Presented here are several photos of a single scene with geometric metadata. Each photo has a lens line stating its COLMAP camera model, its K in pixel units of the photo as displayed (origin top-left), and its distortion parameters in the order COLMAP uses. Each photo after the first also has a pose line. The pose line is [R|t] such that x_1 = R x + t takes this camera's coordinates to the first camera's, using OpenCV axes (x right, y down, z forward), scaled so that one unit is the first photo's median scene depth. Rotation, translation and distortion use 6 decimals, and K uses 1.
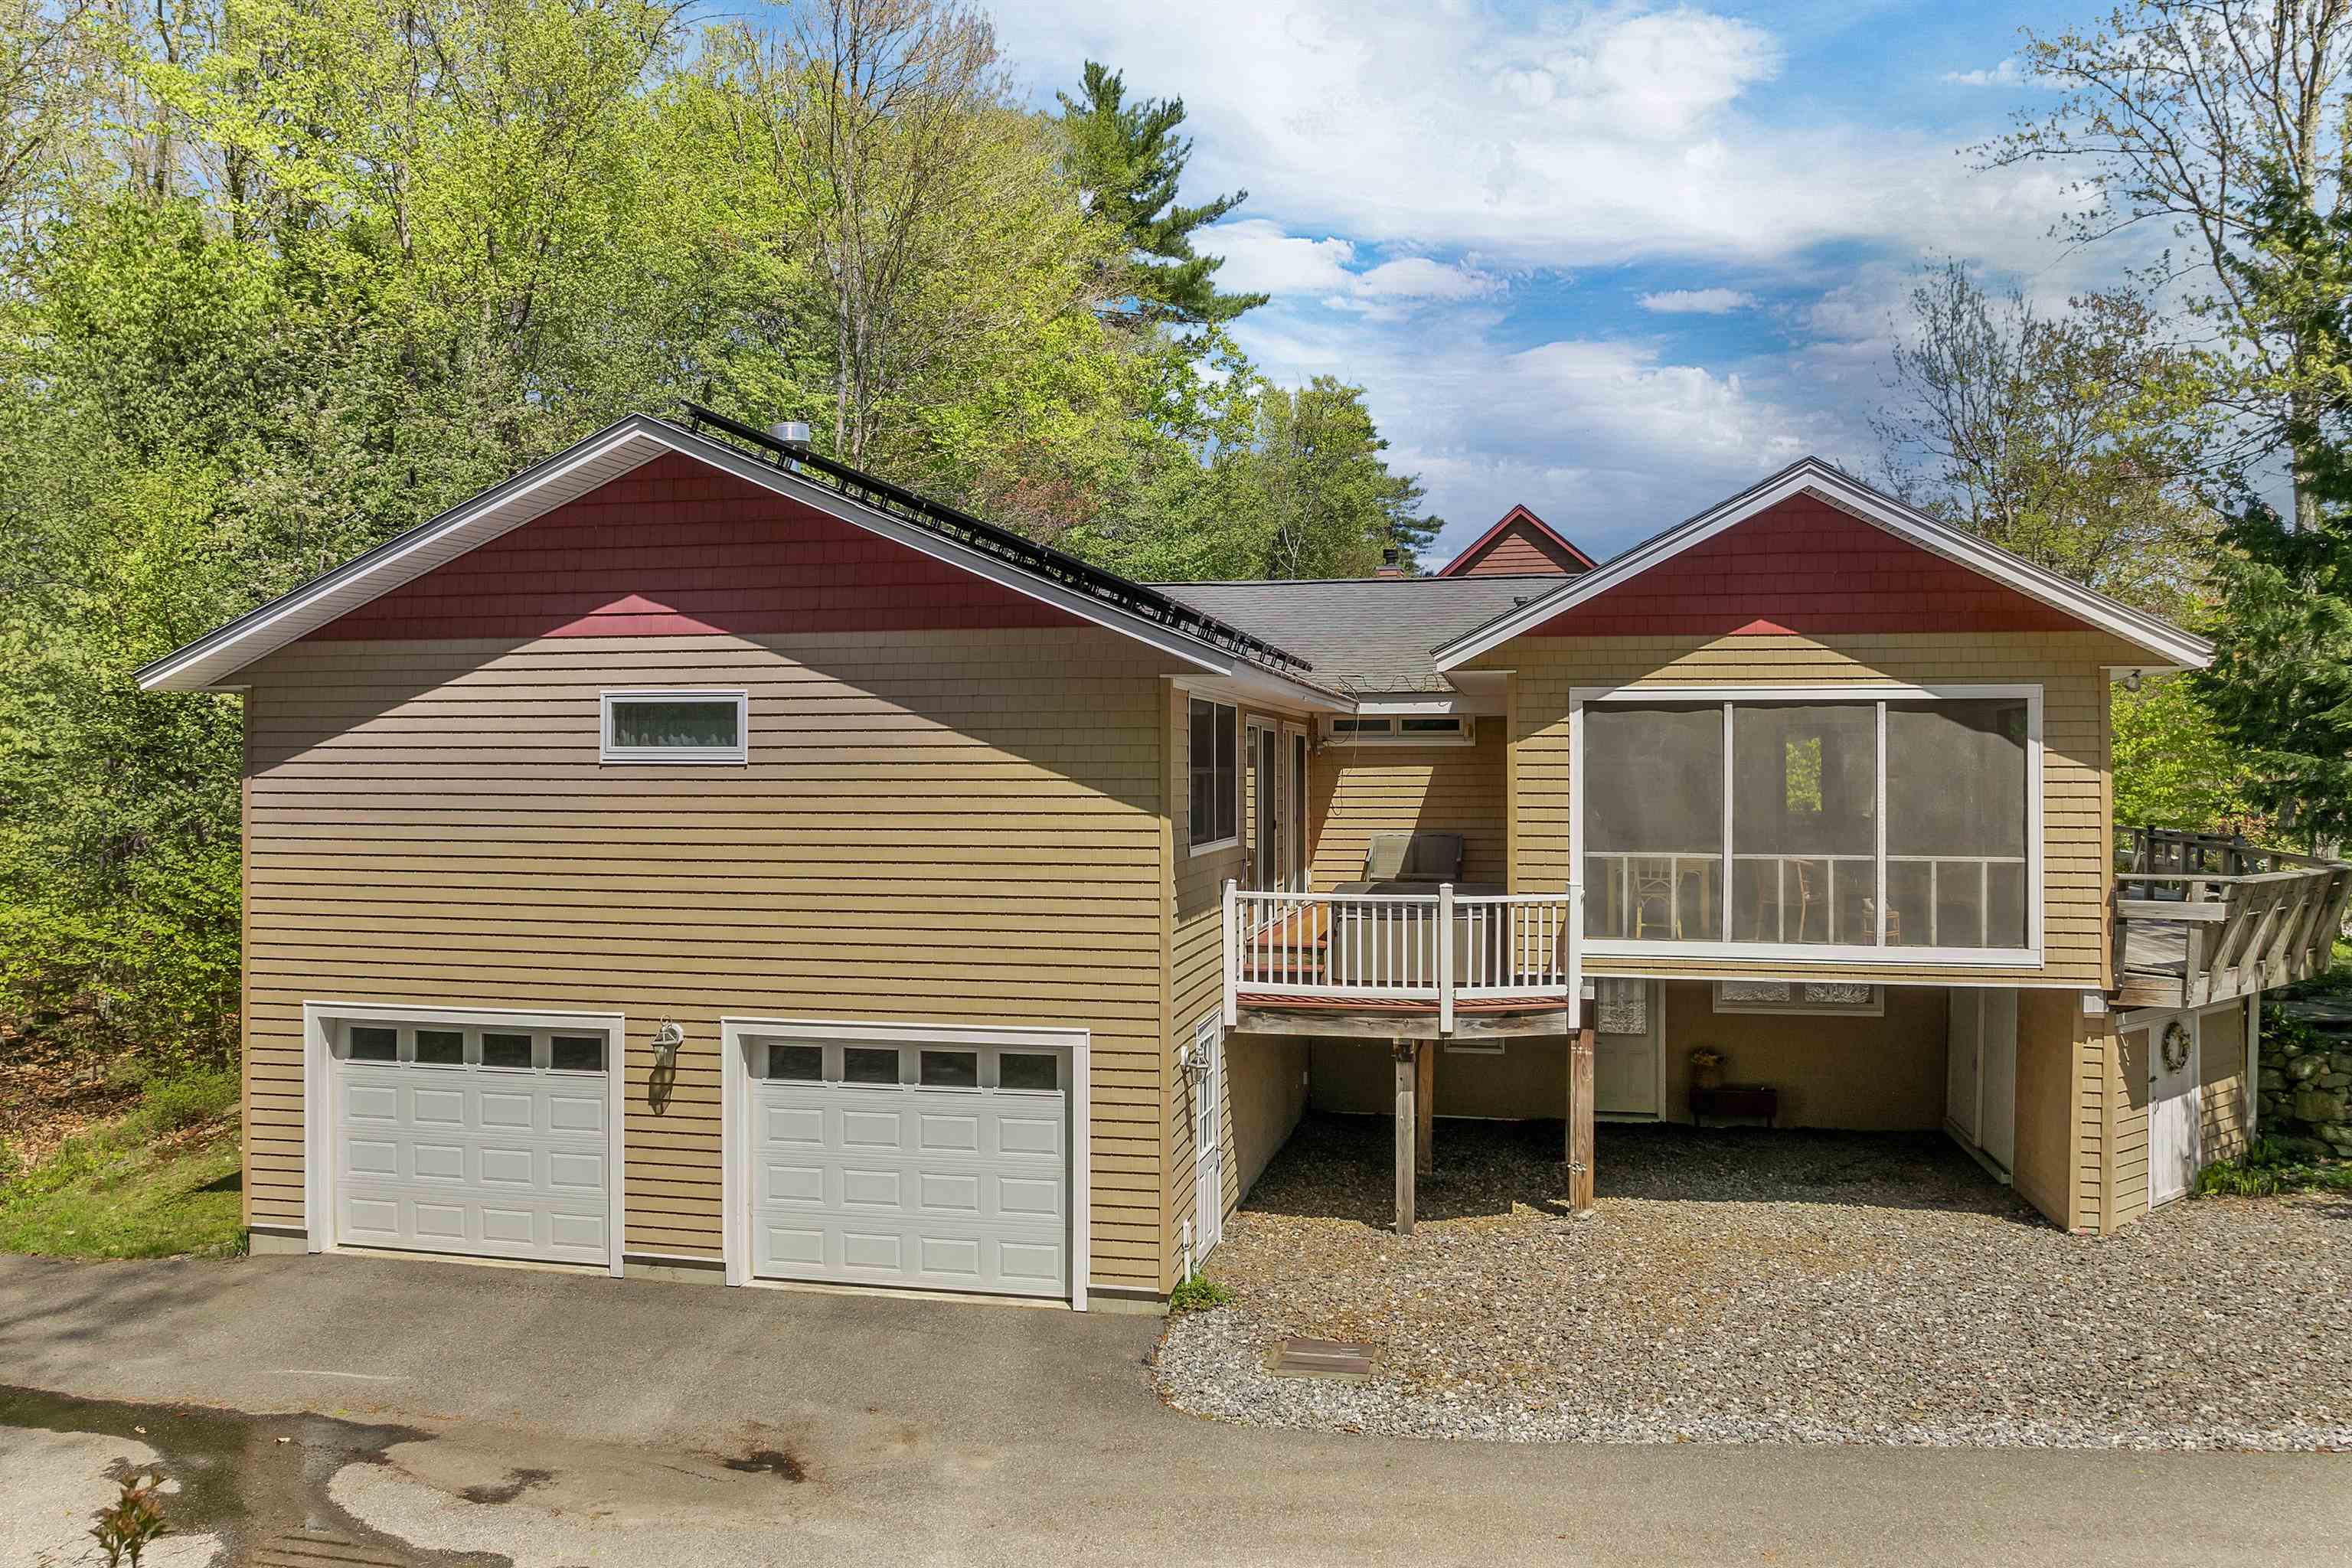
lens RADIAL K [[1637.3, 0, 1176.0], [0, 1637.3, 778.7], [0, 0, 1]] dist [-0.033277, 0.000877]
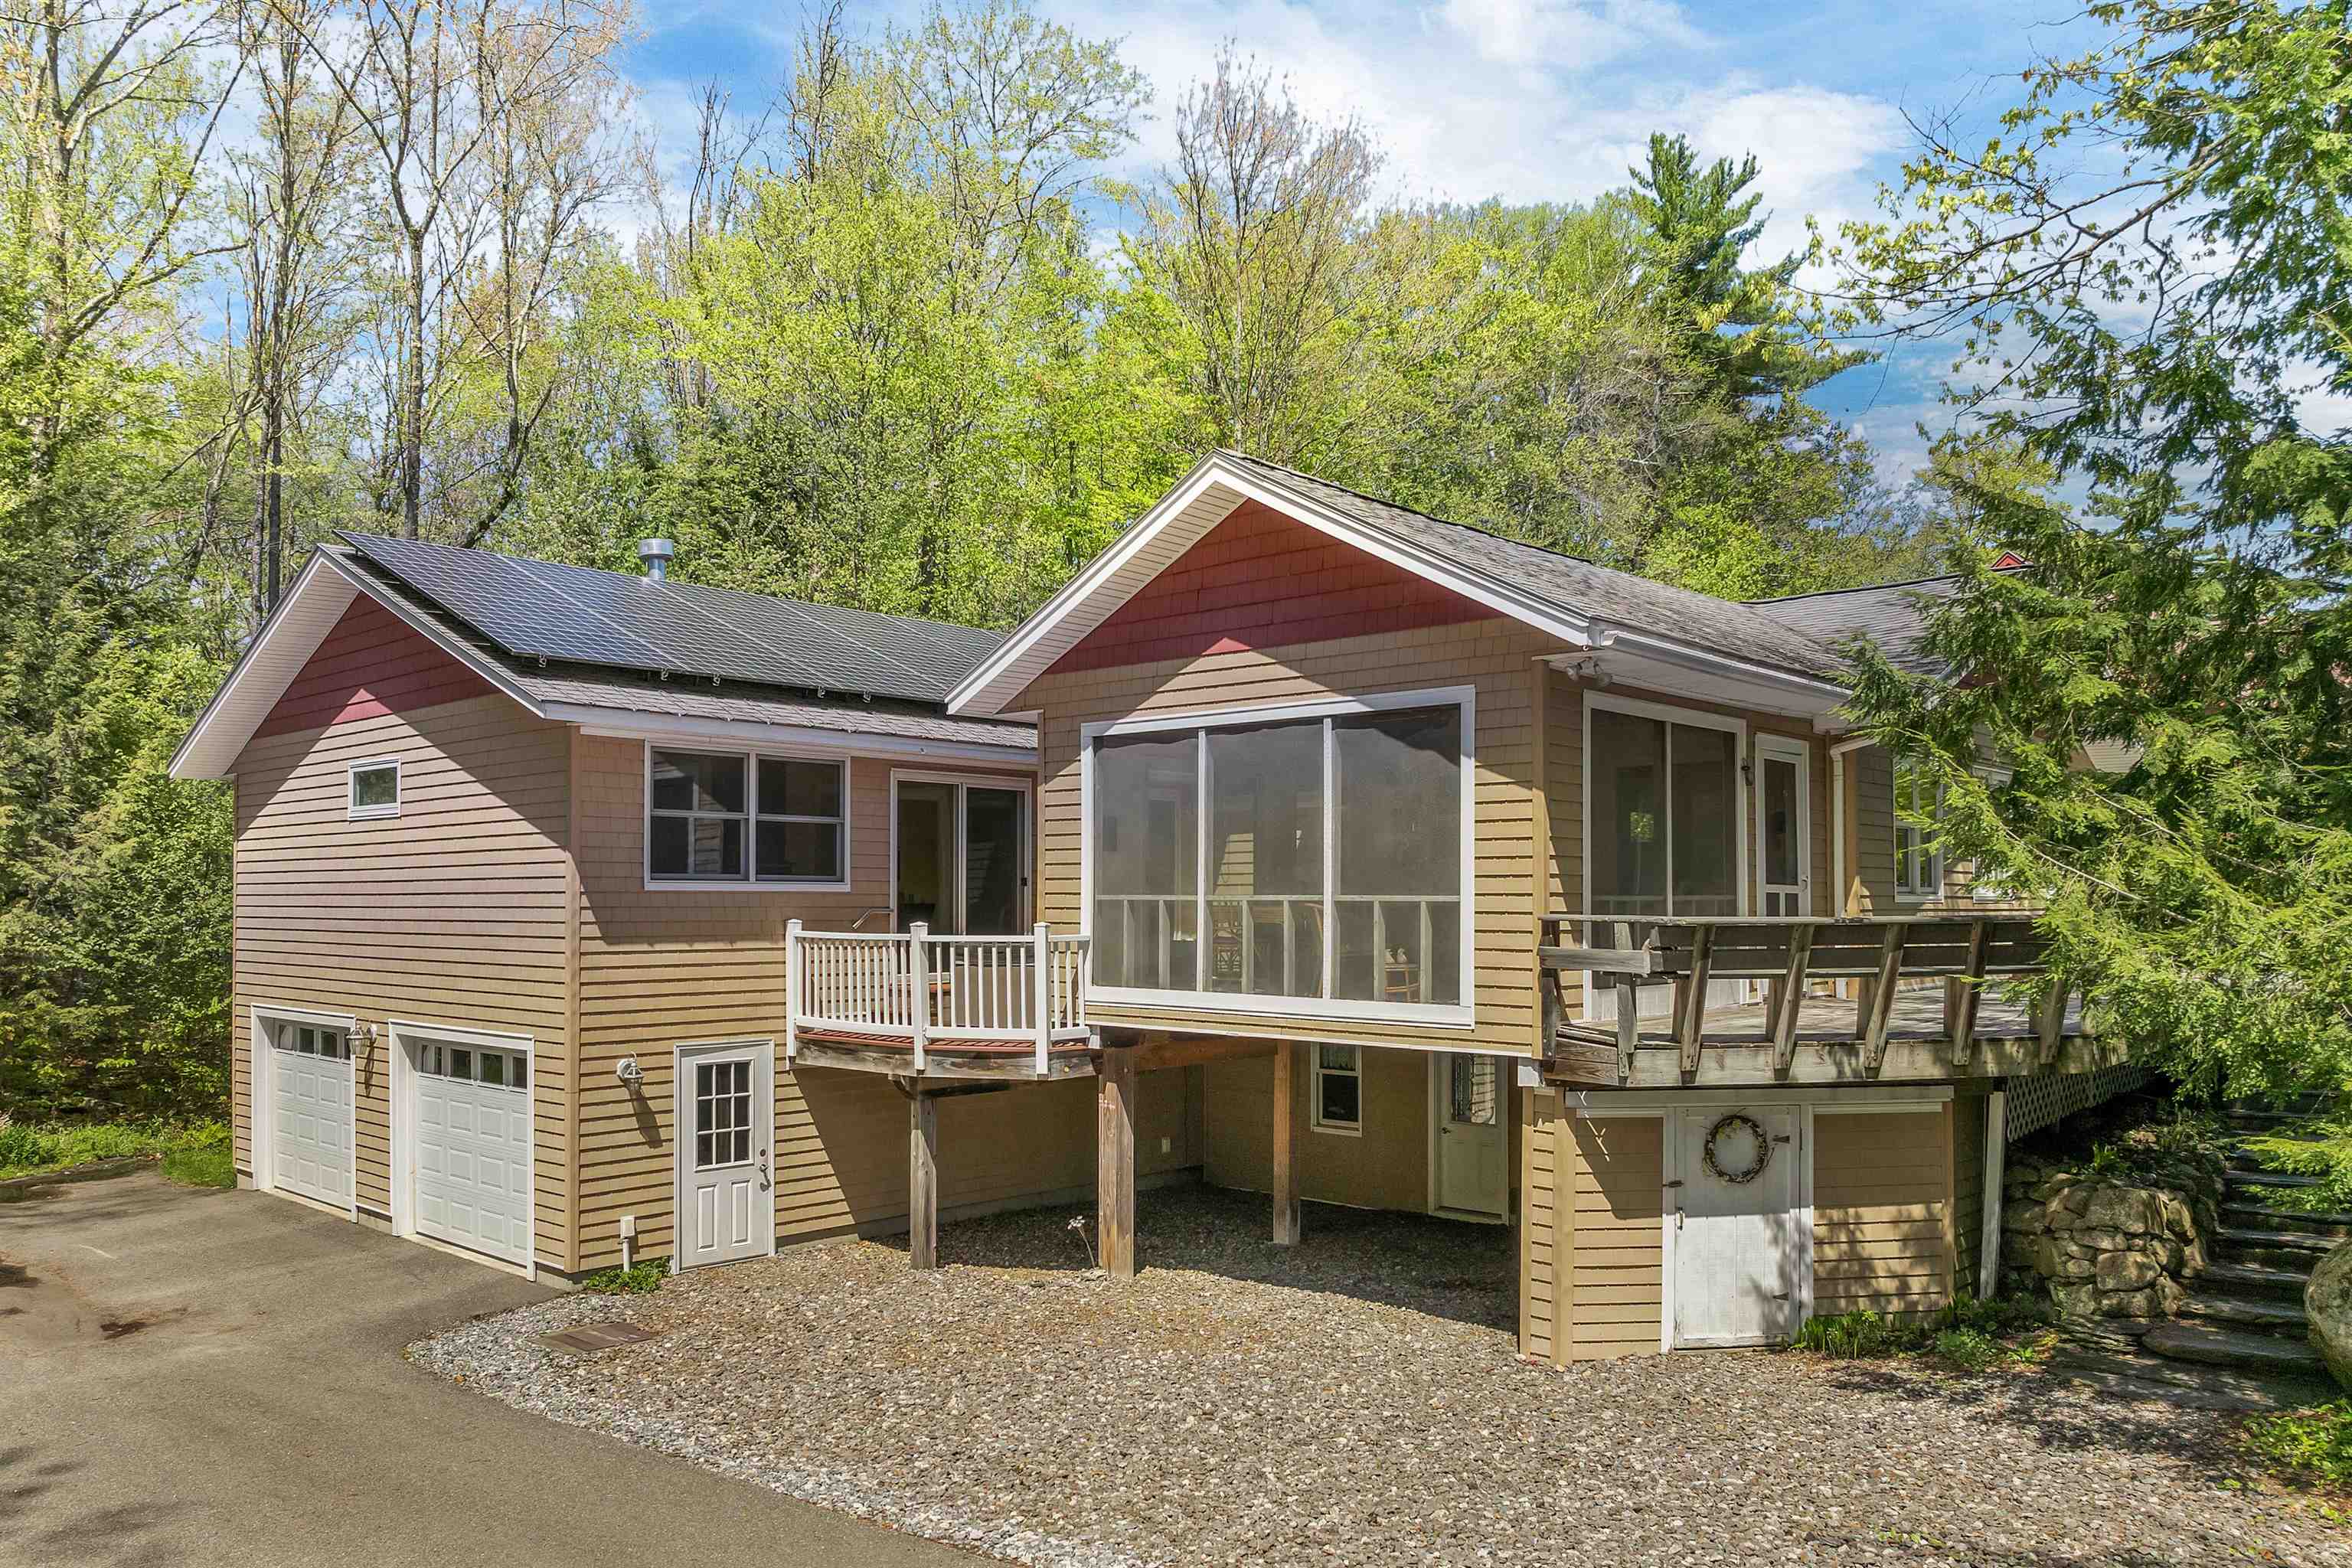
lens RADIAL K [[1637.3, 0, 1178.7], [0, 1637.3, 896.5], [0, 0, 1]] dist [-0.033277, 0.000877]
pose [[0.867704, -0.001289, -0.497080, 0.805934], [-0.001637, 0.999984, -0.005451, 0.053353], [0.497079, 0.005544, 0.867687, 0.201967]]
